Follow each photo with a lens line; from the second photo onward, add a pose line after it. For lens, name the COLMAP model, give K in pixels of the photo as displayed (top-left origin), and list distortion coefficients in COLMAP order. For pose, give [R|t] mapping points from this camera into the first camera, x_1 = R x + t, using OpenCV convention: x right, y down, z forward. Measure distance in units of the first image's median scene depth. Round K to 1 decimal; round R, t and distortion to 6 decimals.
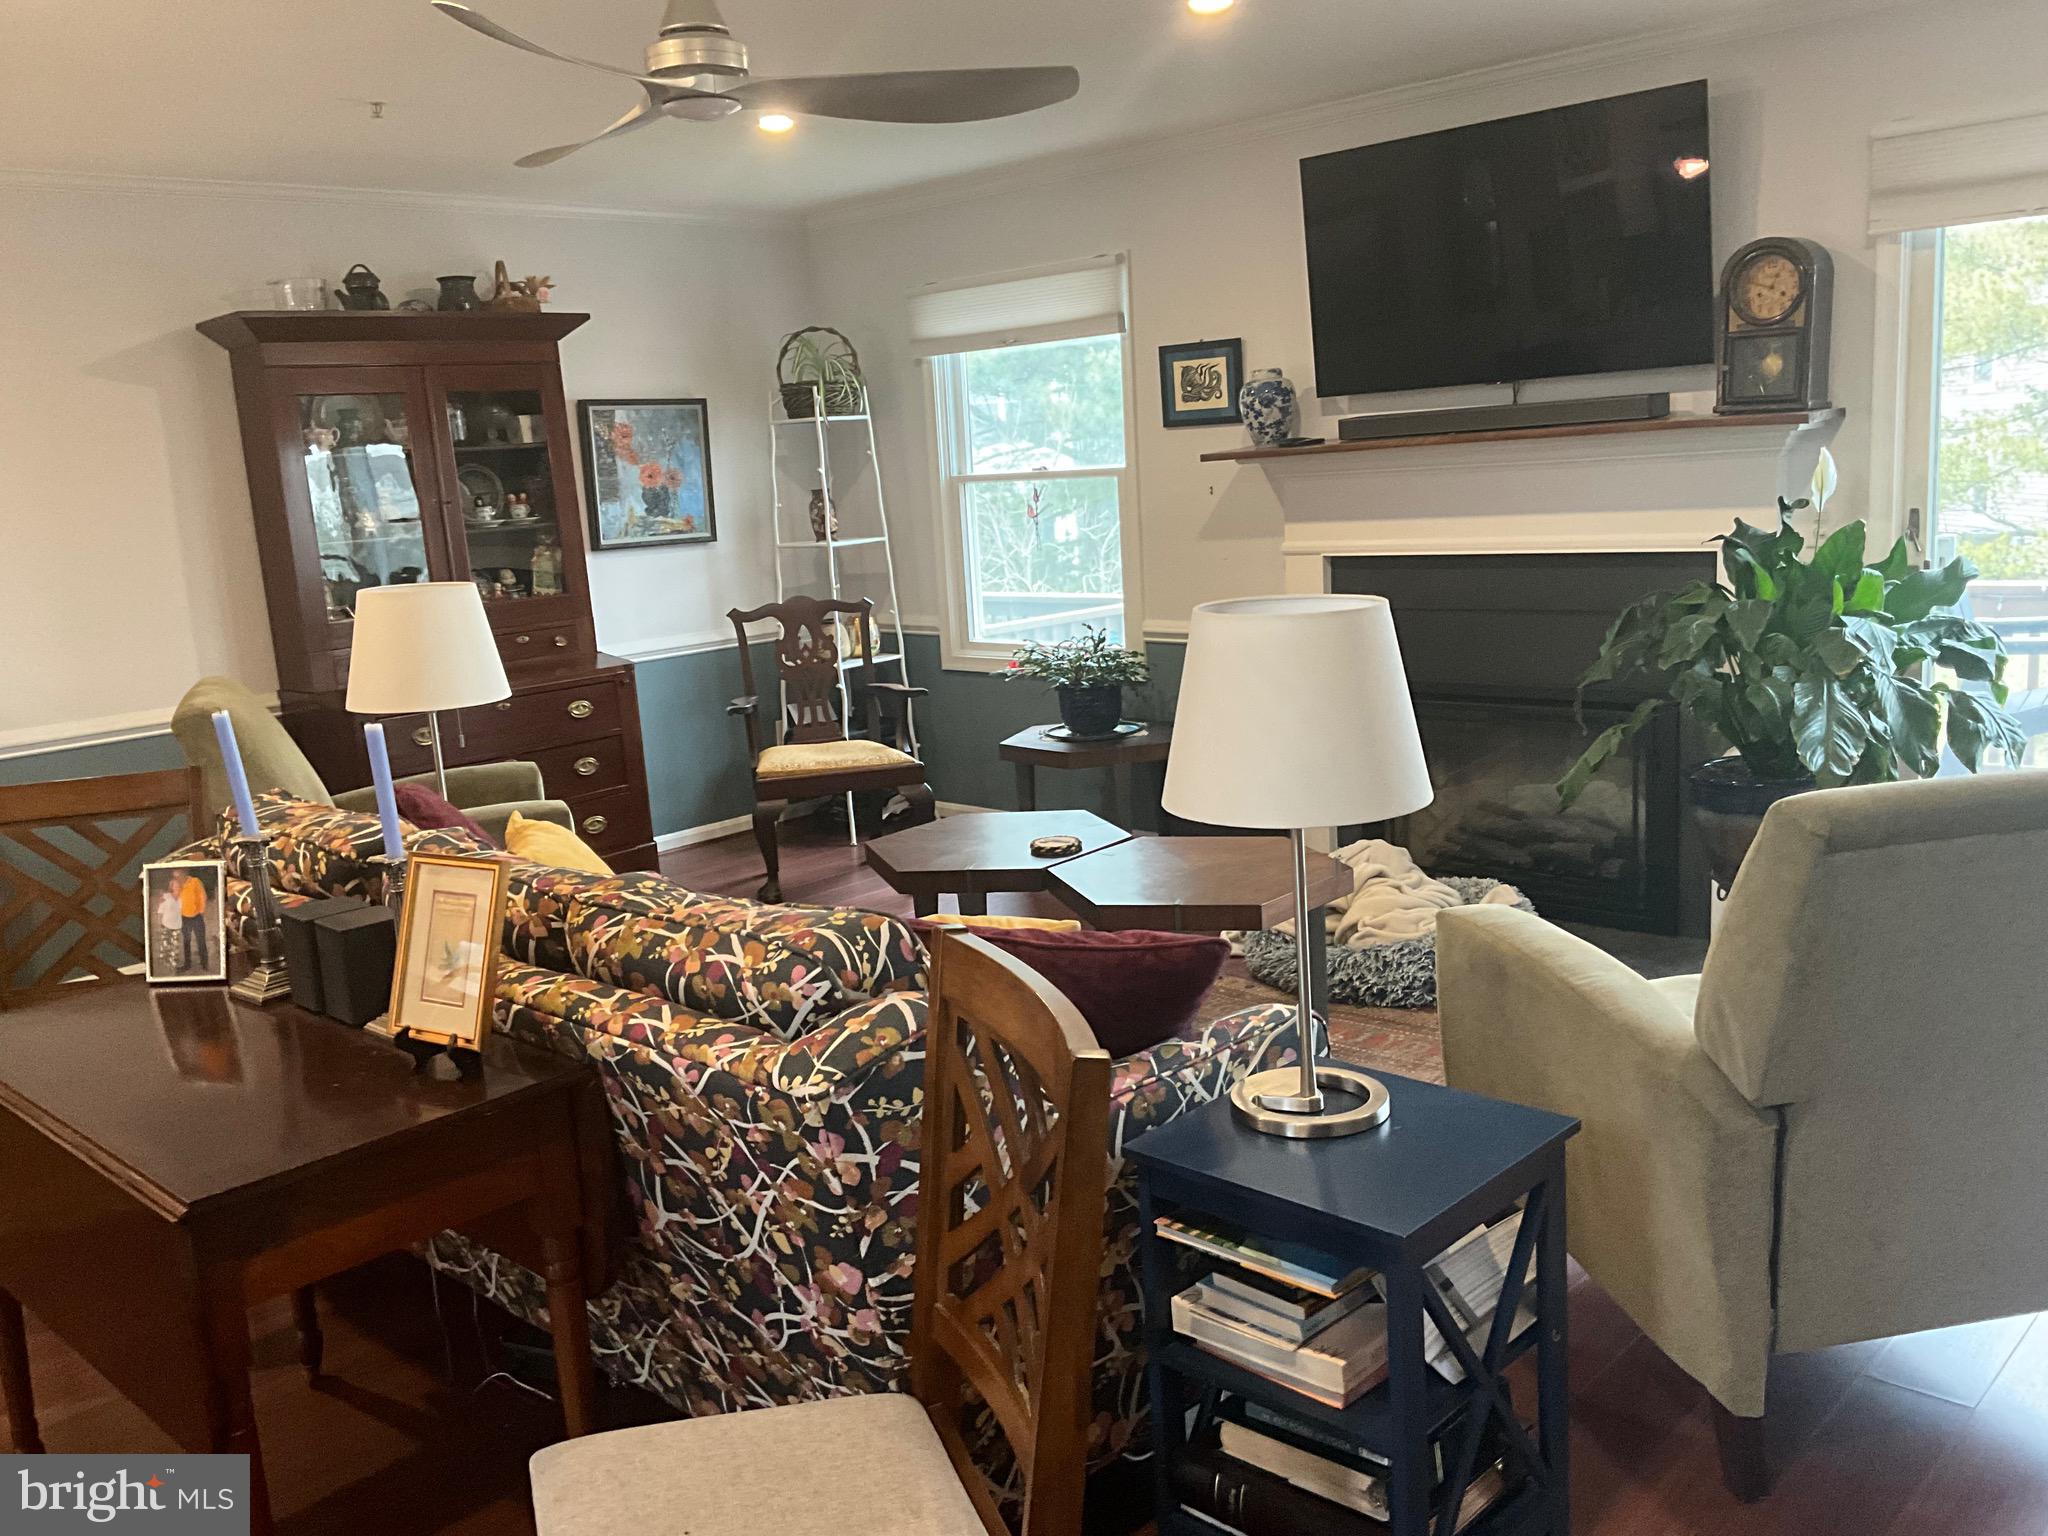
lens RADIAL K [[1699.3, 0, 1028.1], [0, 1699.3, 768.8], [0, 0, 1]] dist [0.044189, -0.042783]
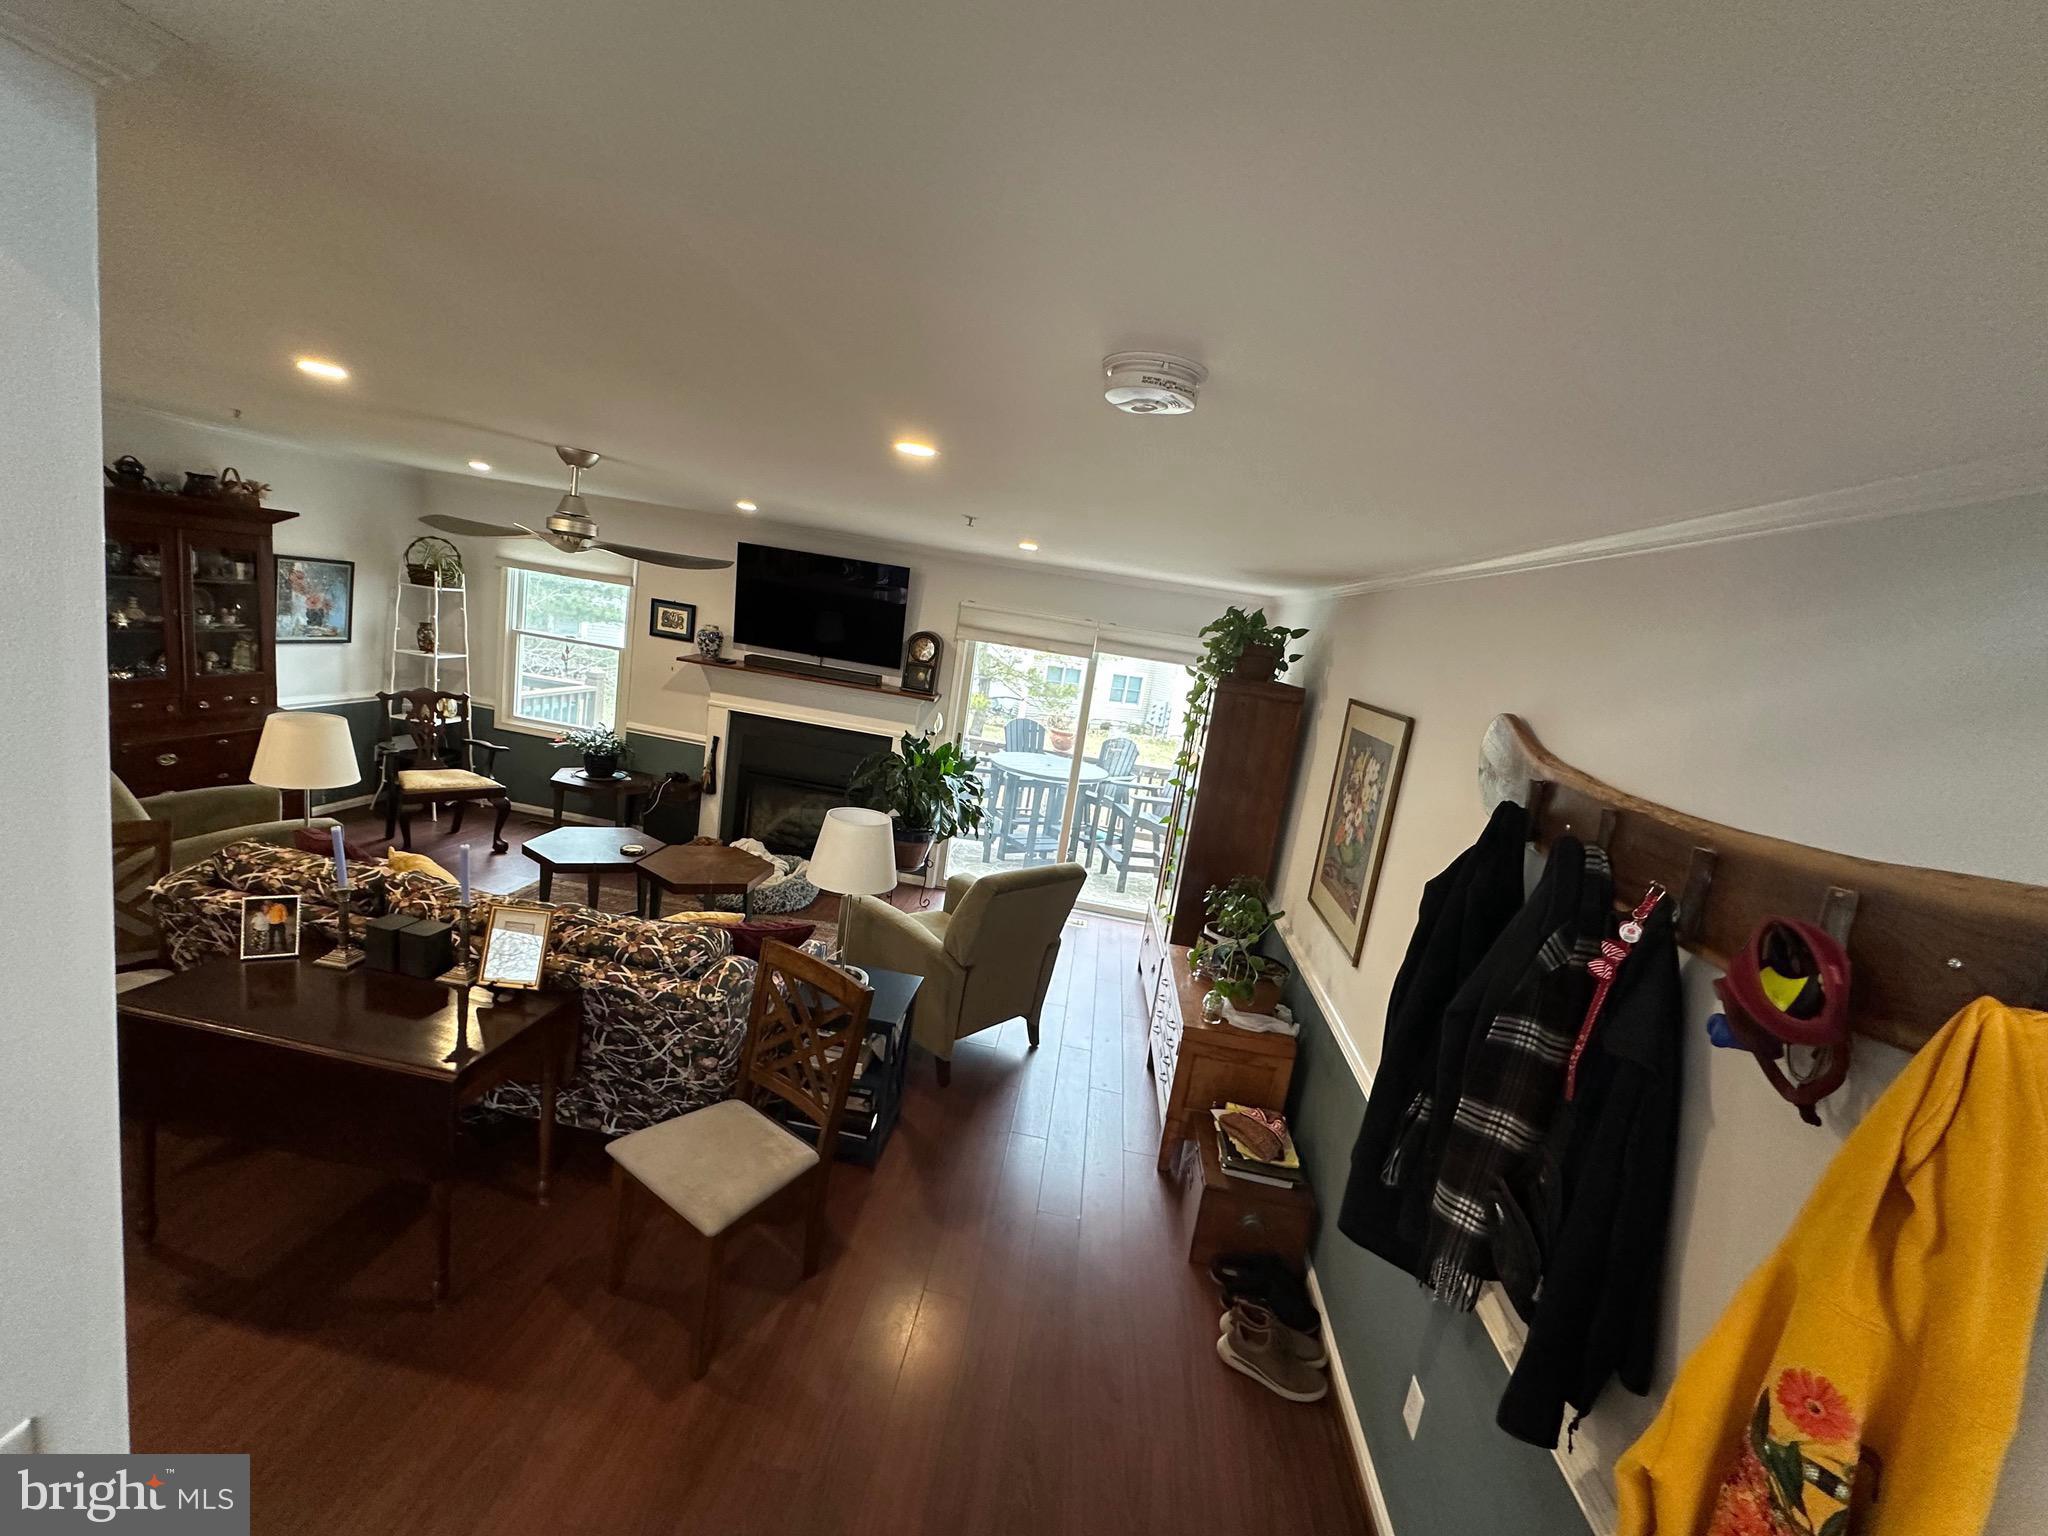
lens RADIAL K [[833.9, 0, 1033.2], [0, 833.9, 761.2], [0, 0, 1]] dist [-0.000660, -0.001016]
pose [[0.772550, 0.074788, 0.630534, -0.253931], [-0.087638, 0.996094, -0.010771, -0.095759], [-0.628877, -0.046937, 0.776087, -0.157724]]
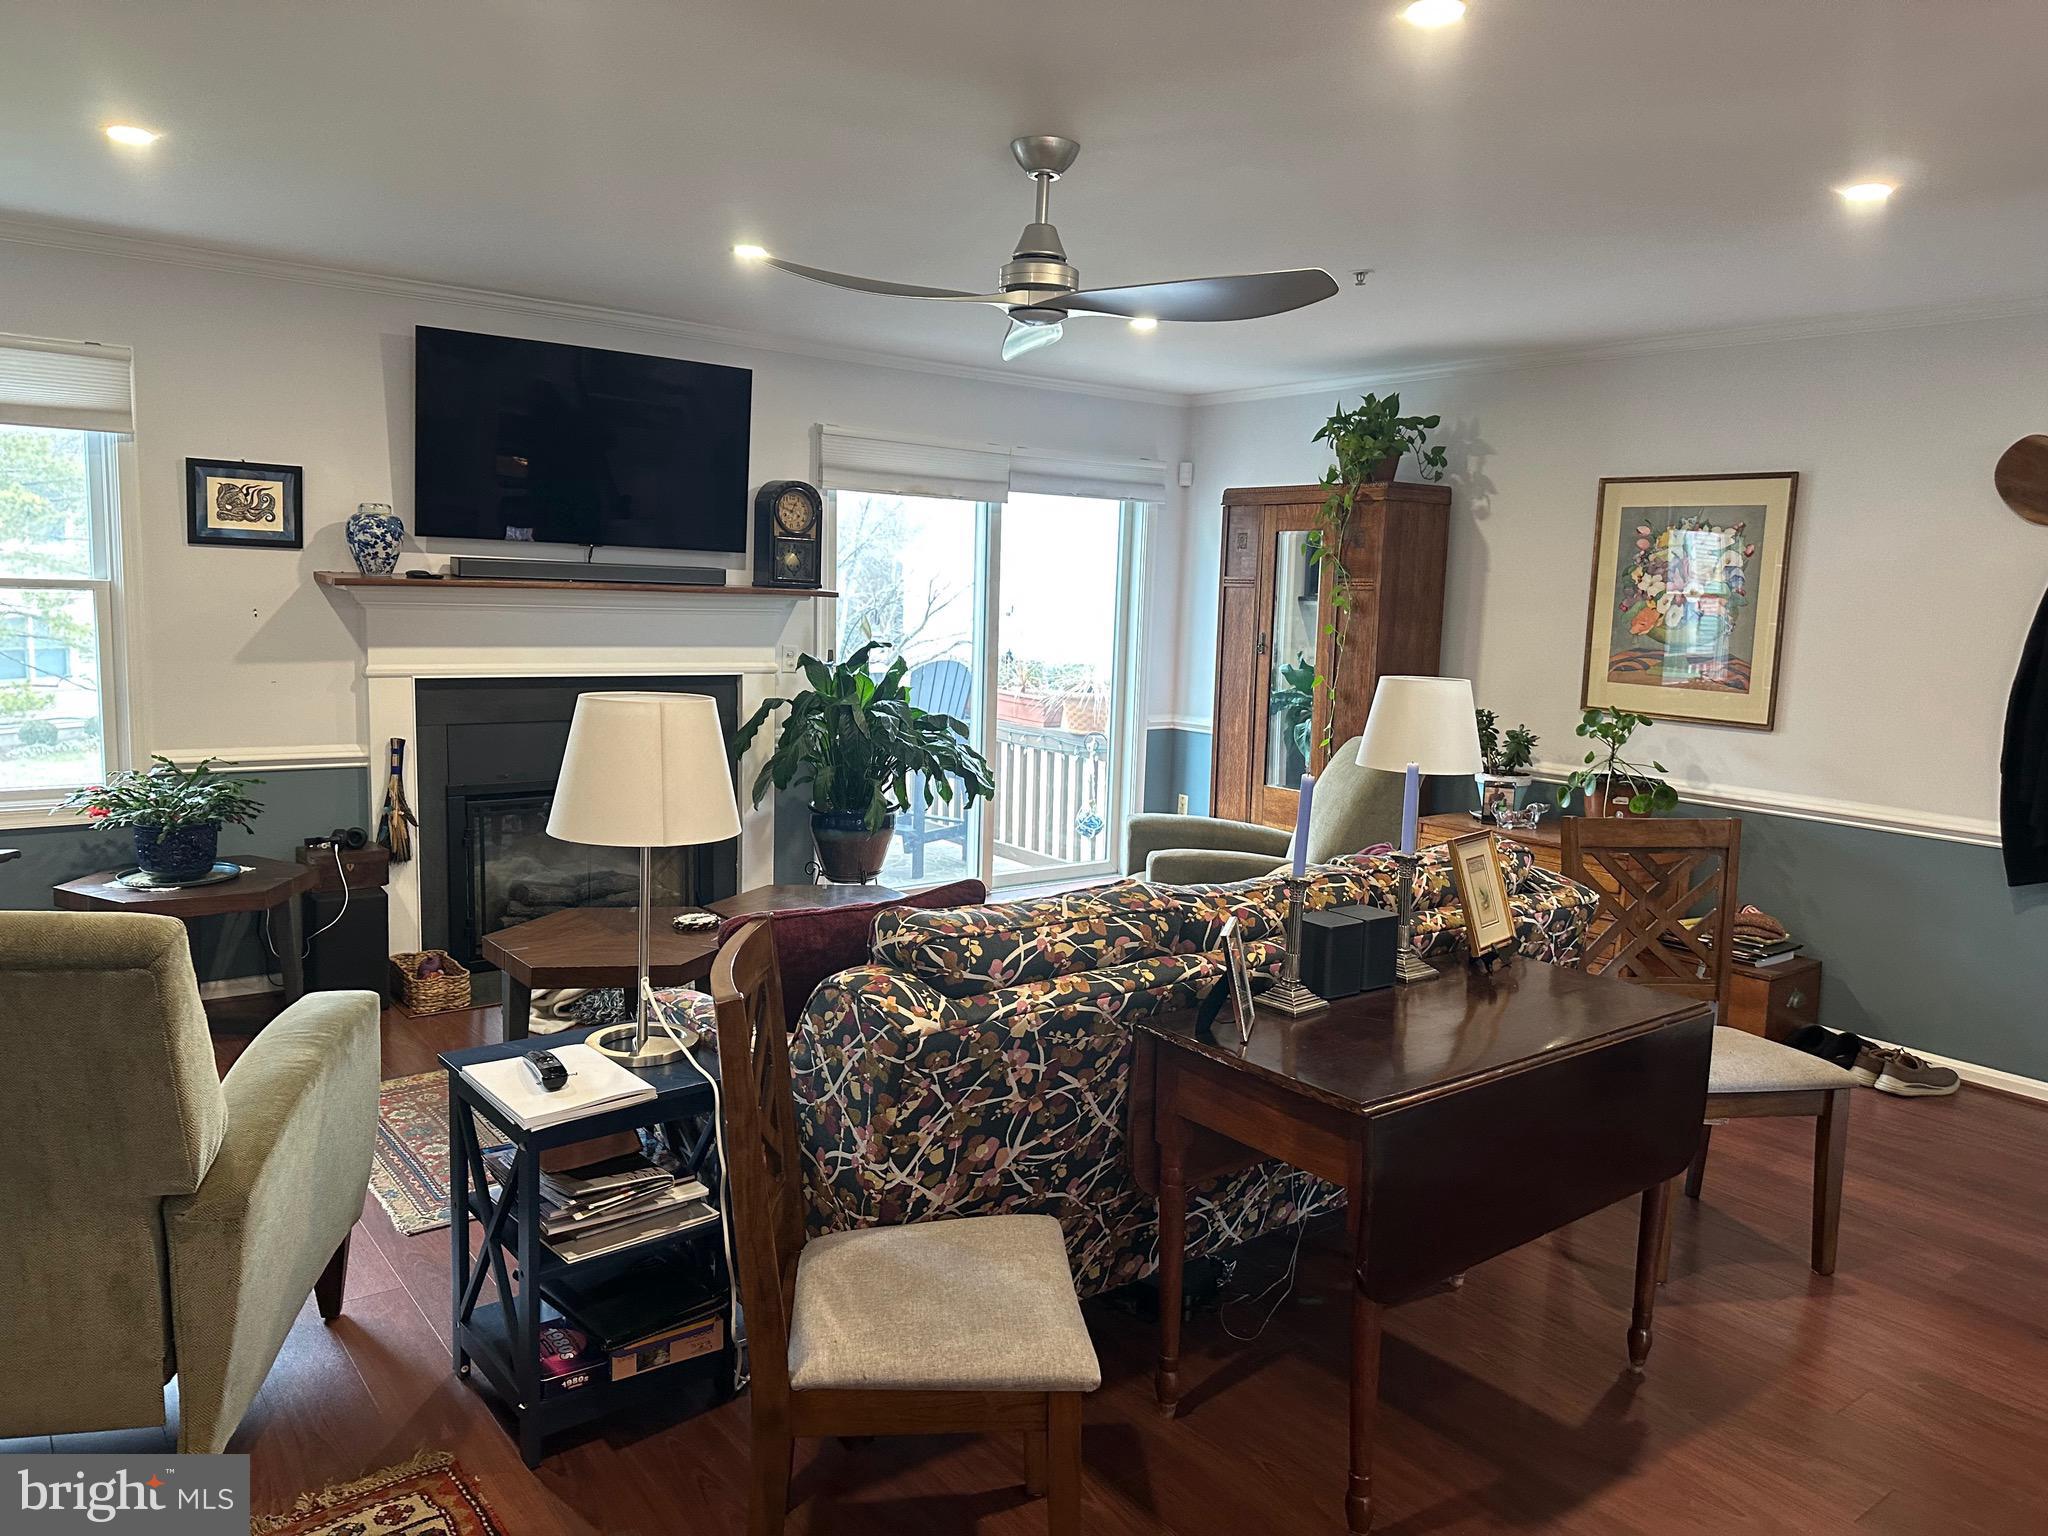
lens RADIAL K [[1417.0, 0, 1017.9], [0, 1417.0, 767.5], [0, 0, 1]] dist [0.040103, -0.007977]
pose [[0.156346, -0.056800, 0.986068, -0.823709], [0.137014, 0.989940, 0.035299, -0.056233], [-0.978153, 0.129586, 0.162556, 0.571164]]
